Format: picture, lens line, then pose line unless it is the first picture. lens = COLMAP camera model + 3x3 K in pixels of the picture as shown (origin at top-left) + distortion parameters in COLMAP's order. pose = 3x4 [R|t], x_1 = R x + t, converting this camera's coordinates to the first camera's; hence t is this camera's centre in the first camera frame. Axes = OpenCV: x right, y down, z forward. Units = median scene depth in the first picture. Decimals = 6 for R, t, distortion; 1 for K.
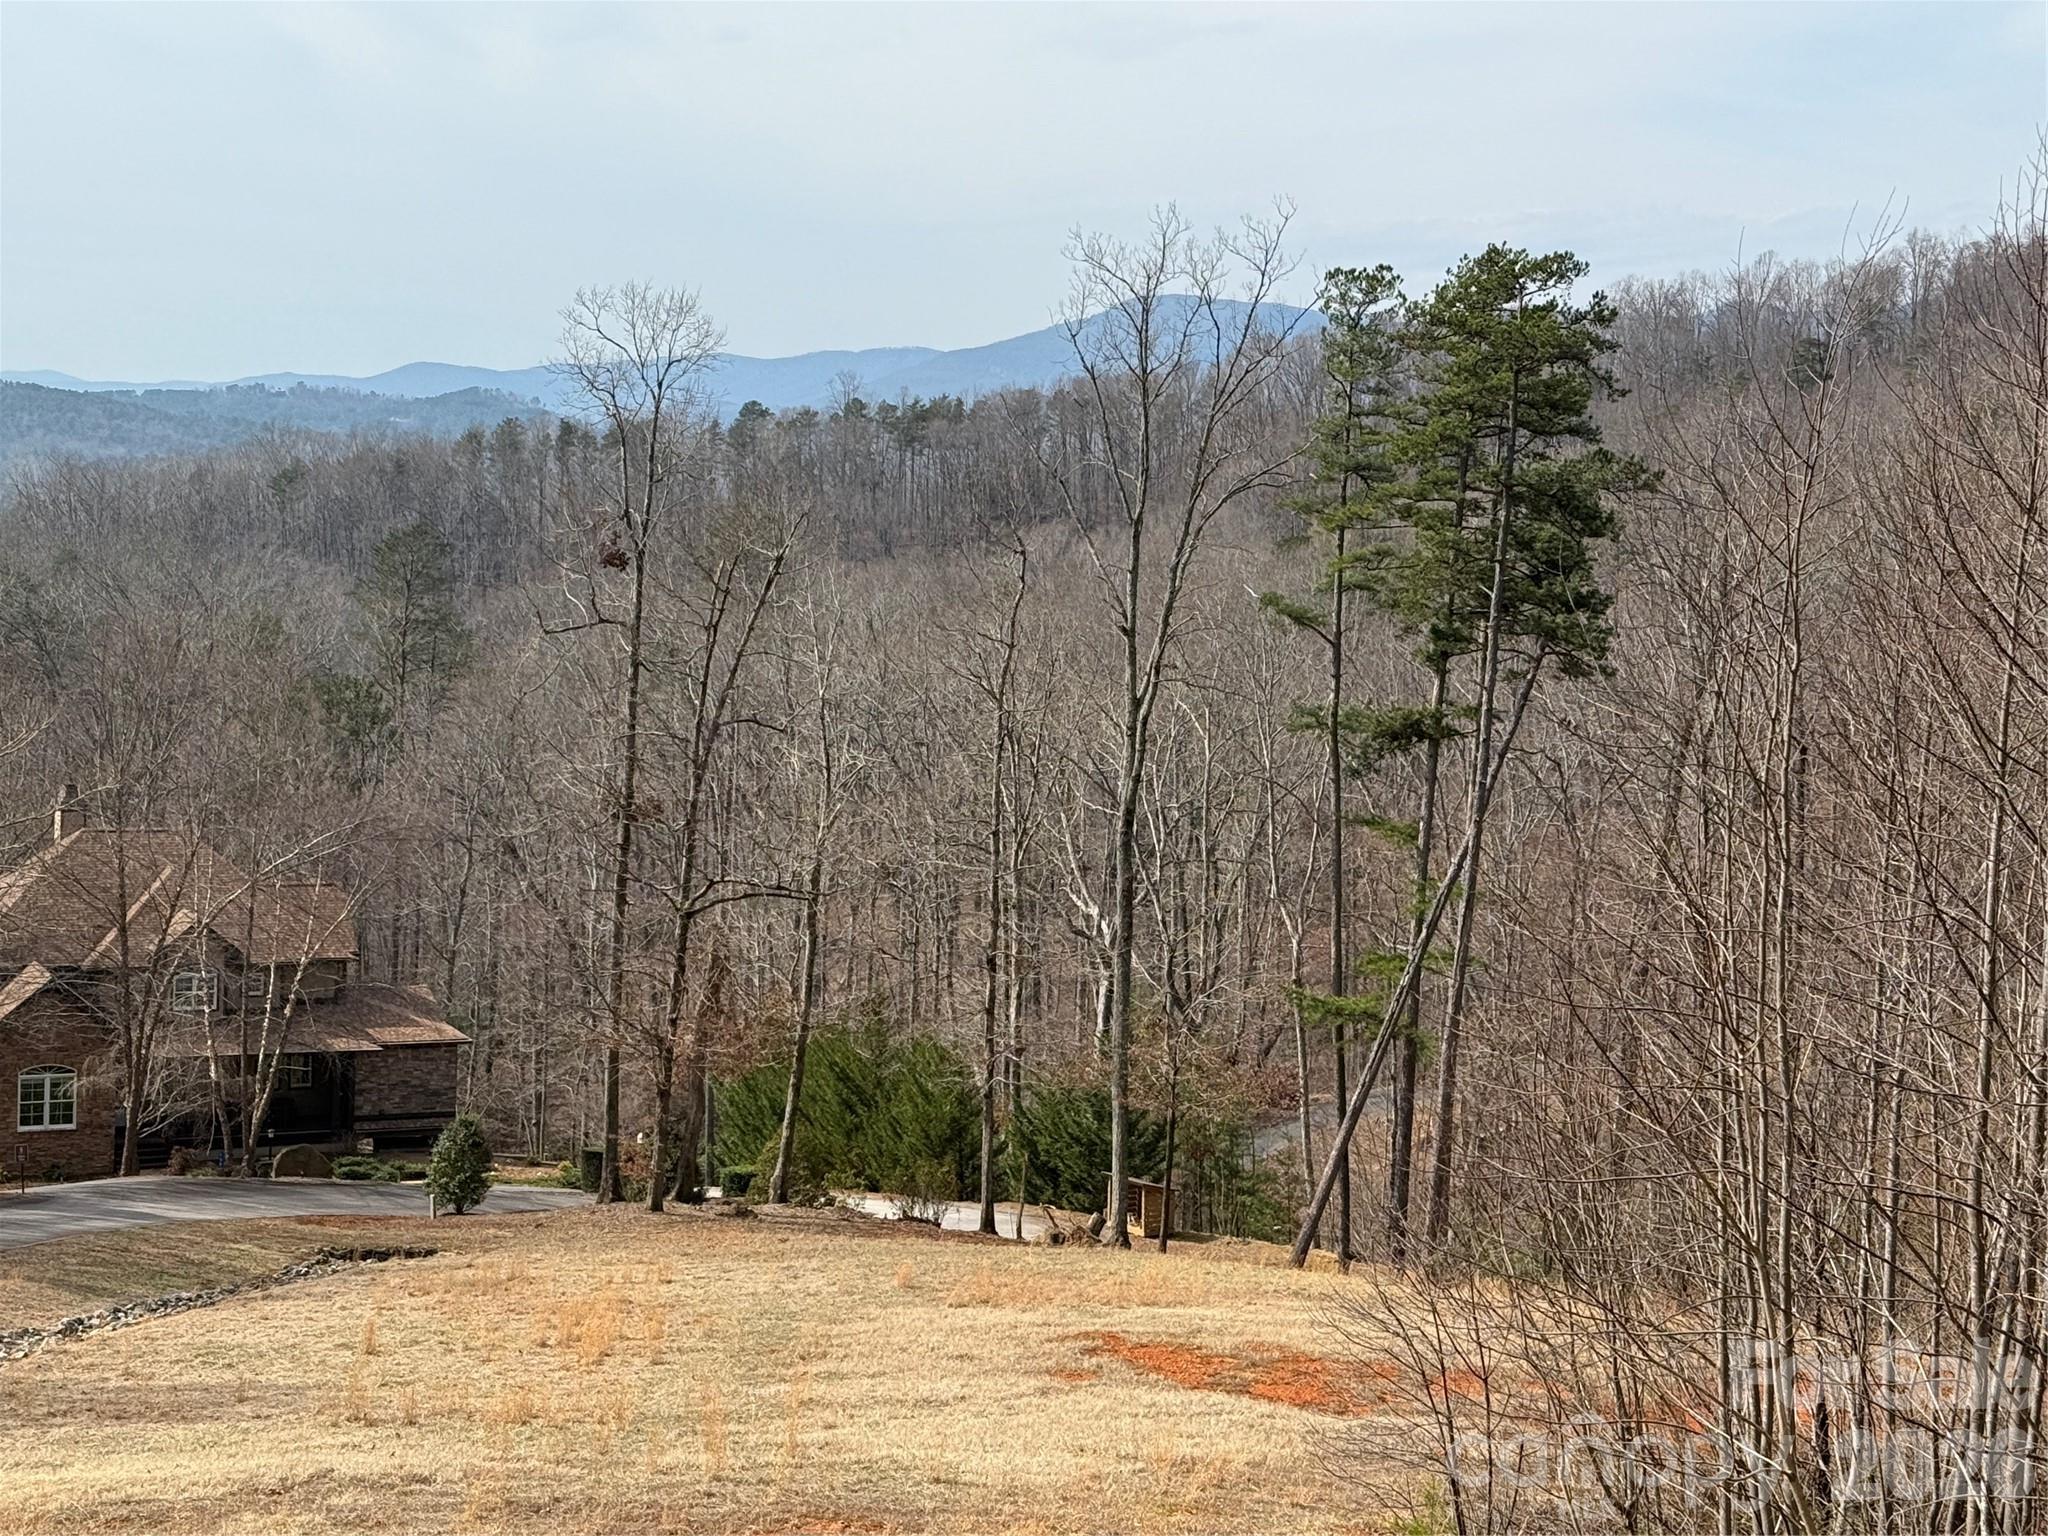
lens RADIAL K [[3364.4, 0, 1027.7], [0, 3364.4, 784.8], [0, 0, 1]] dist [0.051539, 0.000000]
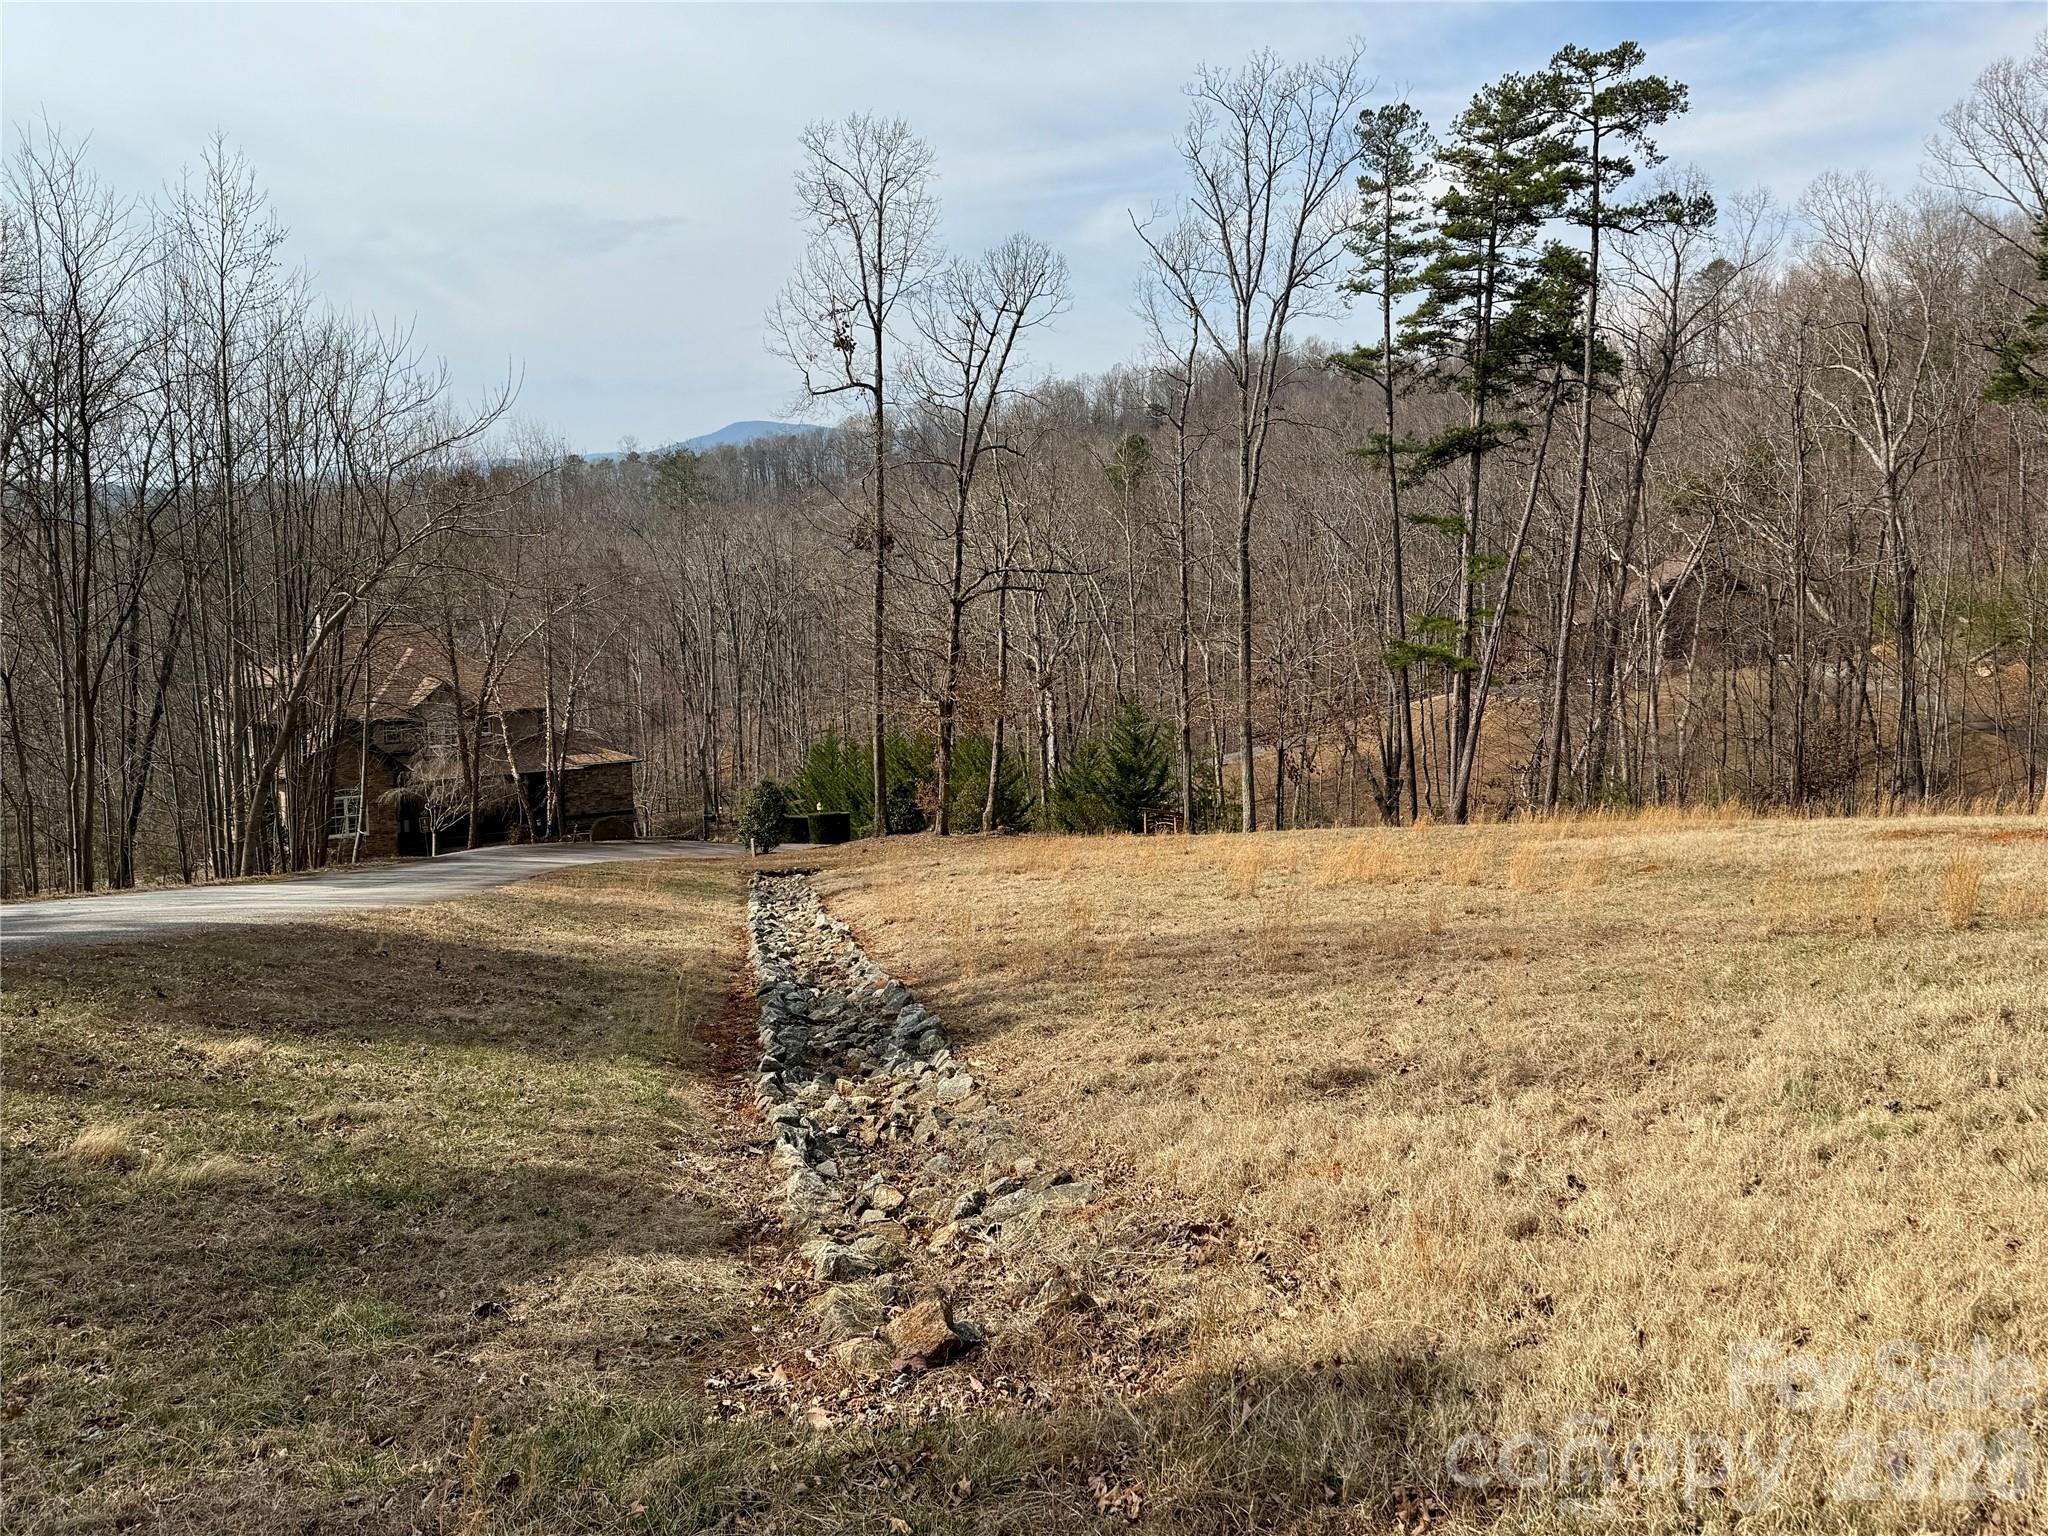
lens RADIAL K [[1786.2, 0, 1047.6], [0, 1786.2, 749.7], [0, 0, 1]] dist [0.145186, -0.054891]
pose [[0.983111, -0.063783, 0.171538, -0.177826], [0.055307, 0.997022, 0.053750, 0.056060], [-0.174455, -0.043355, 0.983710, 0.302372]]
